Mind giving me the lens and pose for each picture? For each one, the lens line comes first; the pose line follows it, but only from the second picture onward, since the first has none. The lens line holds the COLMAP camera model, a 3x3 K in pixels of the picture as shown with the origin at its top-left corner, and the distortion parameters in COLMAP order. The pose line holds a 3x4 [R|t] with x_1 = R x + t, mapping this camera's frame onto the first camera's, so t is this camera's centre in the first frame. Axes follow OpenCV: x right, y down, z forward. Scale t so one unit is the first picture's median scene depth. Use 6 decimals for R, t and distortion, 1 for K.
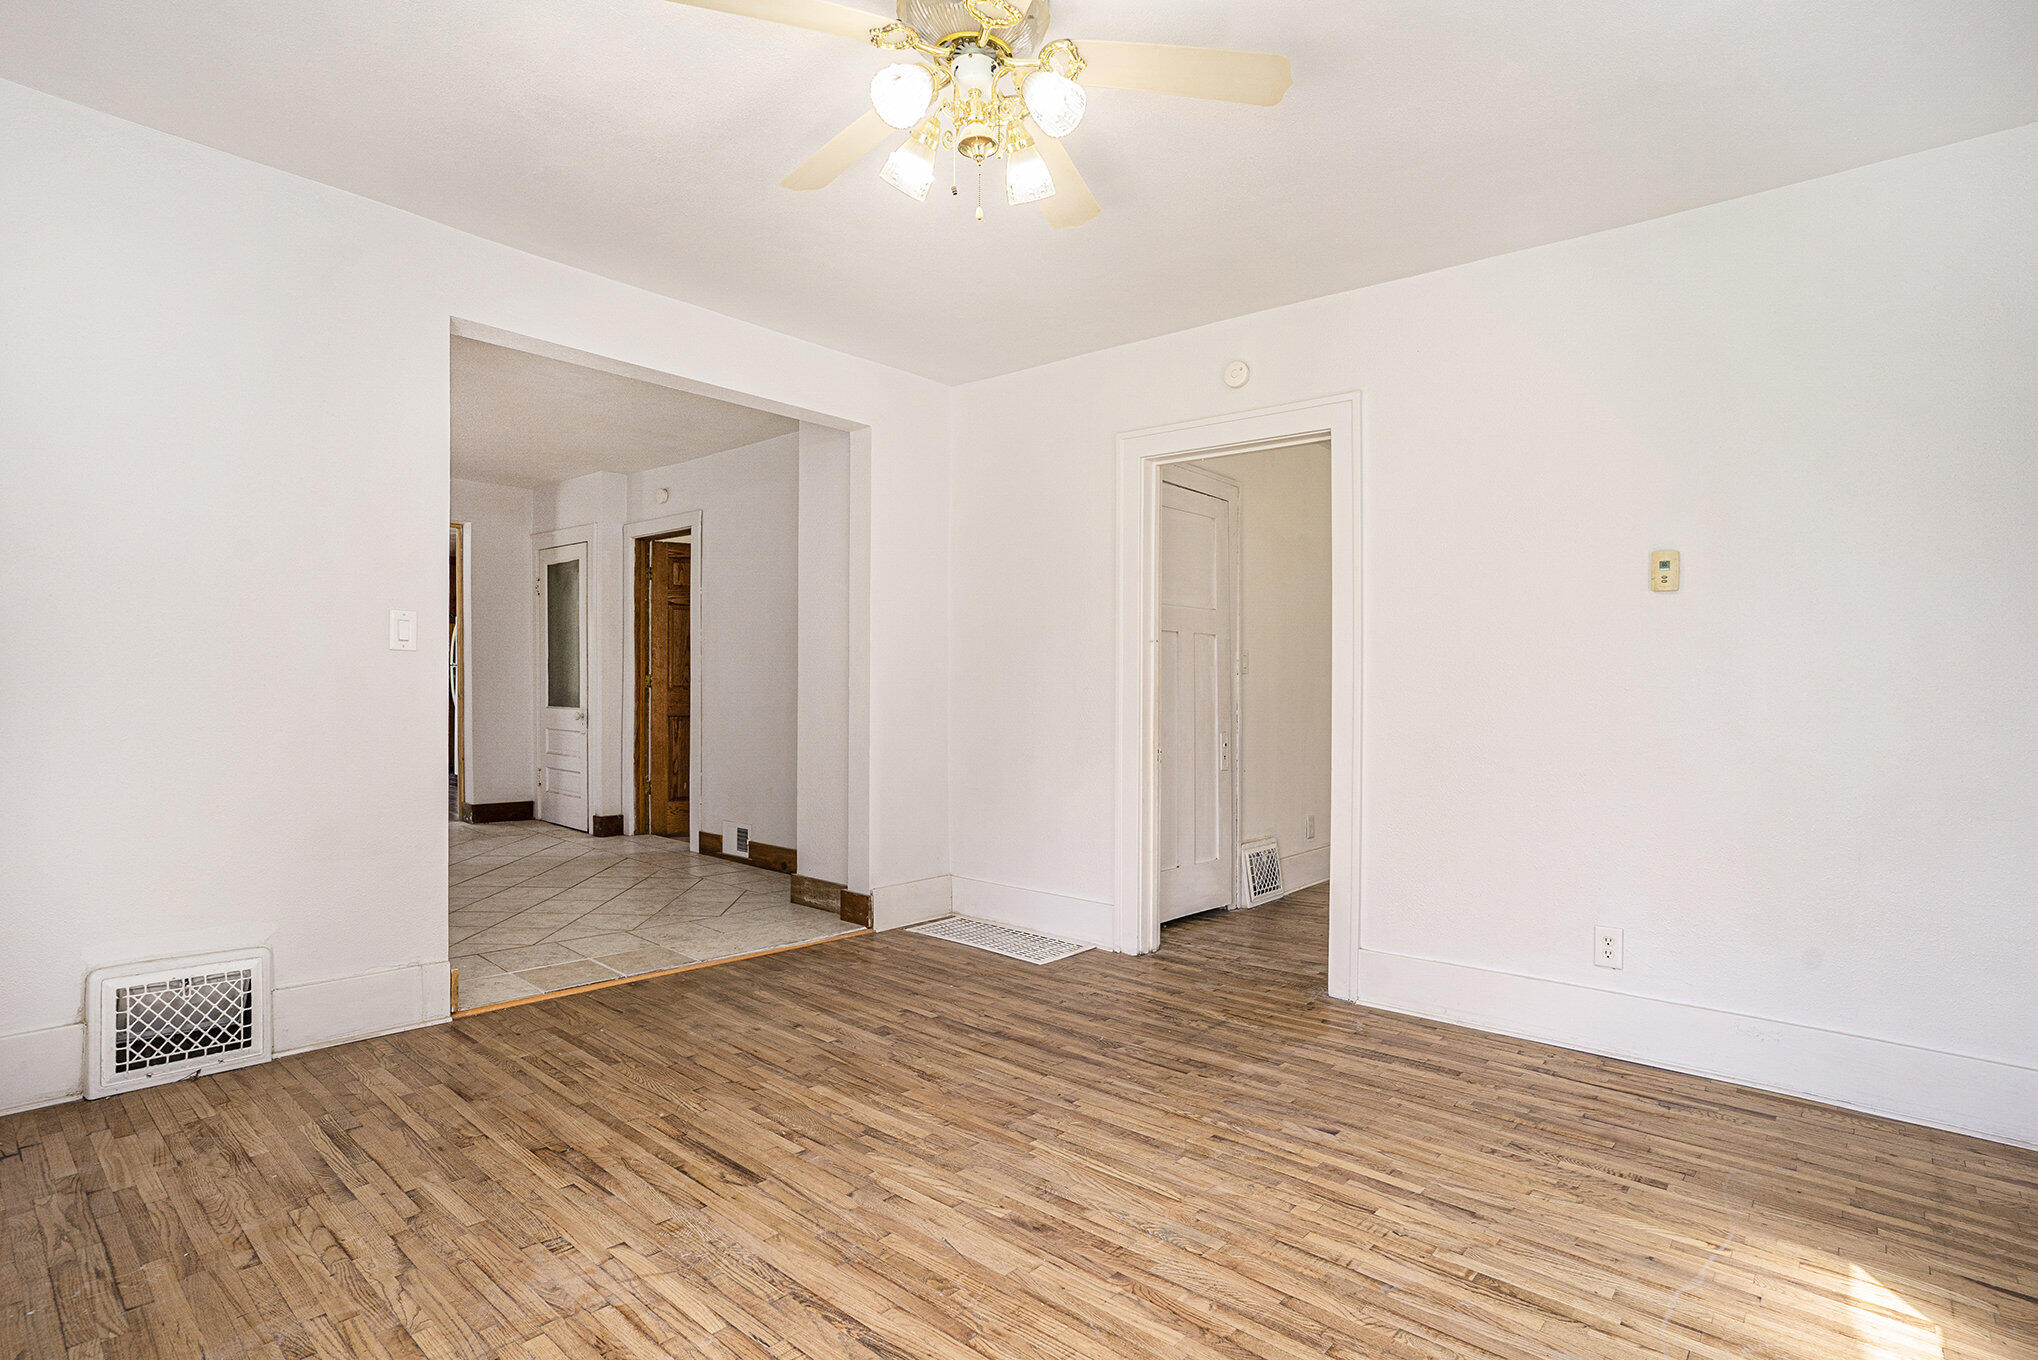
lens RADIAL K [[990.4, 0, 1015.7], [0, 990.4, 686.2], [0, 0, 1]] dist [-0.001041, 0.000310]
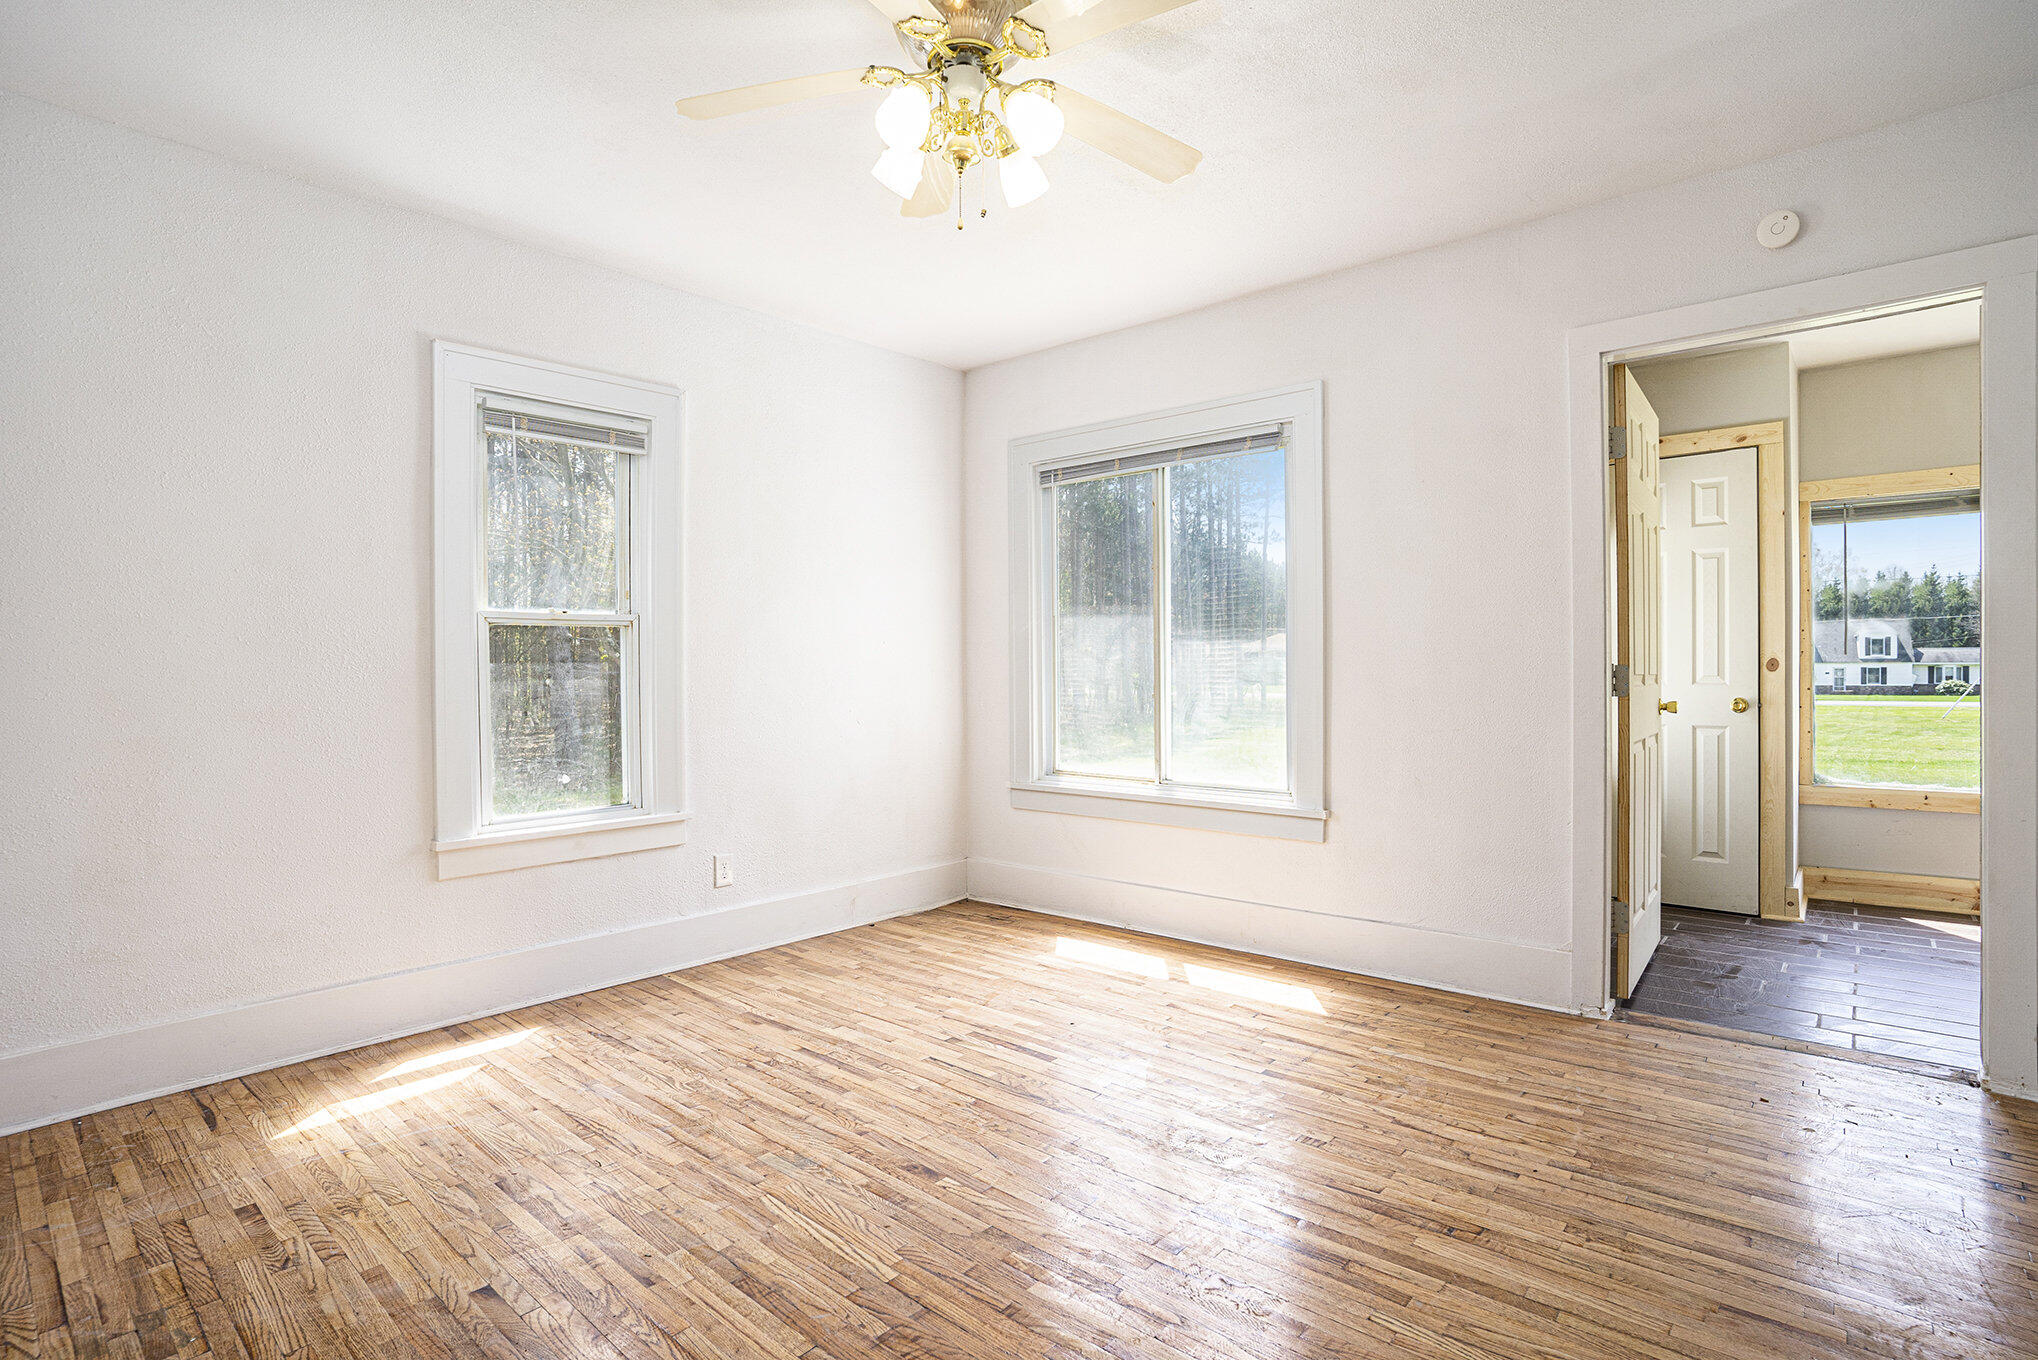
lens RADIAL K [[990.4, 0, 1025.8], [0, 990.4, 677.7], [0, 0, 1]] dist [-0.001041, 0.000310]
pose [[-0.999961, -0.004802, -0.007358, -0.089831], [-0.004793, 0.999988, -0.001197, -0.006268], [0.007364, -0.001162, -0.999972, 2.061703]]
